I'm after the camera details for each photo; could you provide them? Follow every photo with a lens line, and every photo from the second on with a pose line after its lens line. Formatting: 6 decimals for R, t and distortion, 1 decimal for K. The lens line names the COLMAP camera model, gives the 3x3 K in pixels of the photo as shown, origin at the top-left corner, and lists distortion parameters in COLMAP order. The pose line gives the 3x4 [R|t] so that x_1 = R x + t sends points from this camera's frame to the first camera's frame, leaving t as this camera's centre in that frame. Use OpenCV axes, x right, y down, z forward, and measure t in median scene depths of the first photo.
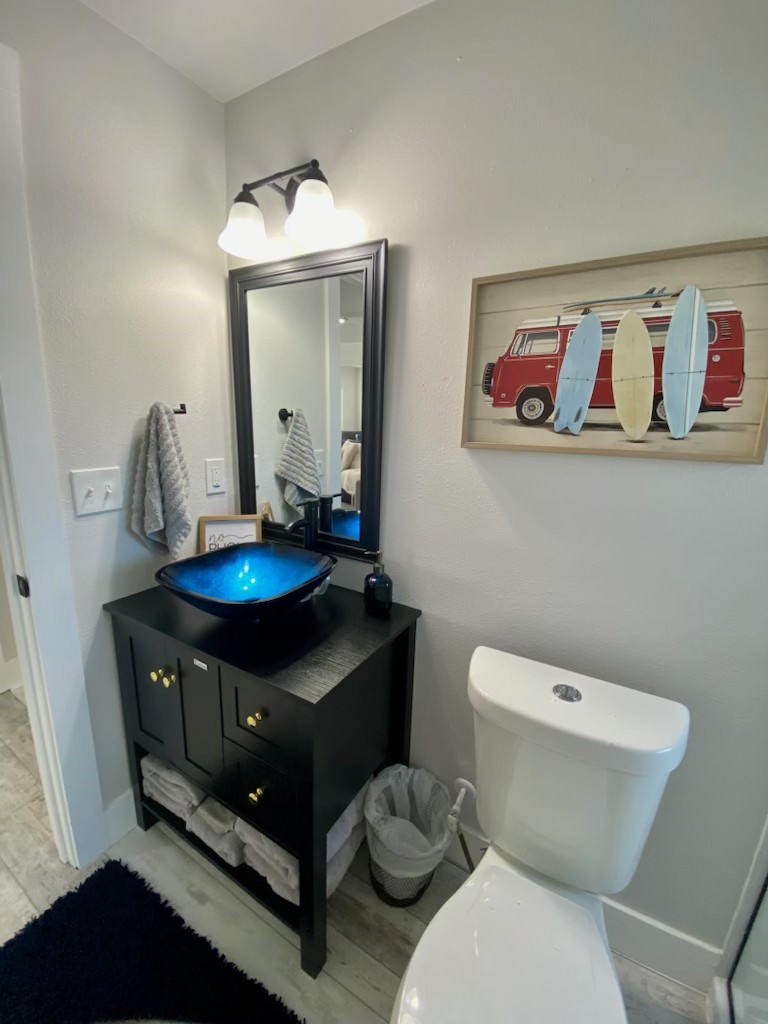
lens RADIAL K [[418.8, 0, 384.9], [0, 418.8, 510.6], [0, 0, 1]] dist [0.020822, -0.019669]
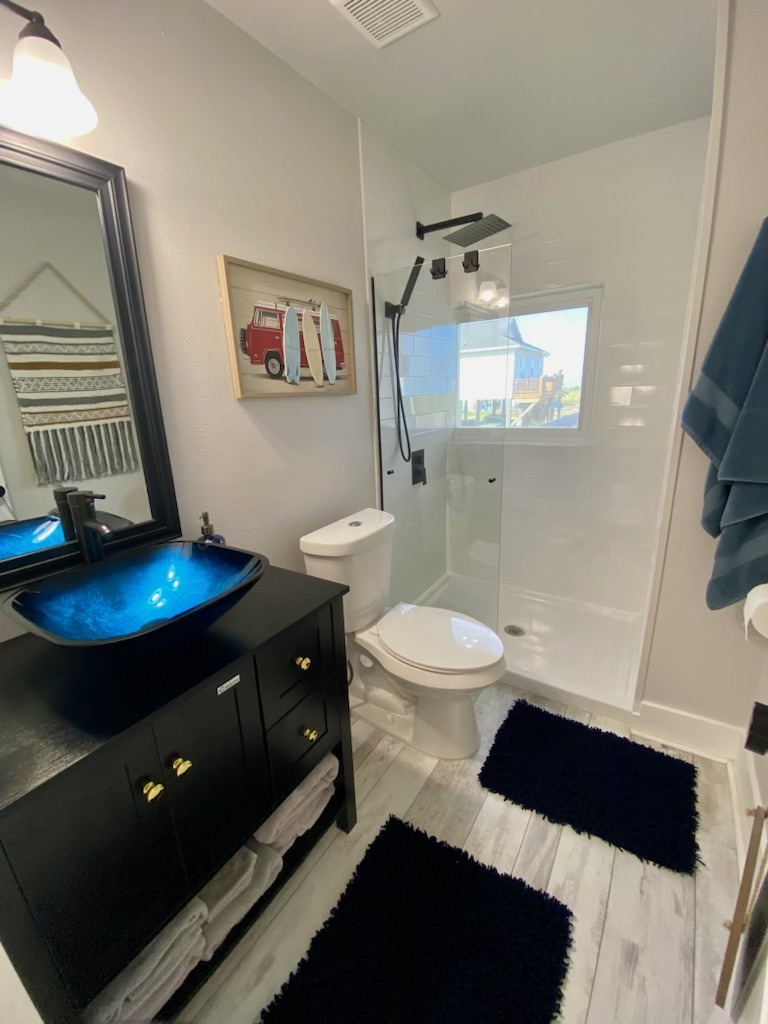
lens RADIAL K [[418.8, 0, 384.9], [0, 418.8, 510.6], [0, 0, 1]] dist [0.020822, -0.019669]
pose [[0.045787, -0.296145, 0.954045, -1.182006], [0.246120, 0.928950, 0.276543, -0.093589], [-0.968157, 0.222148, 0.115421, 0.602708]]
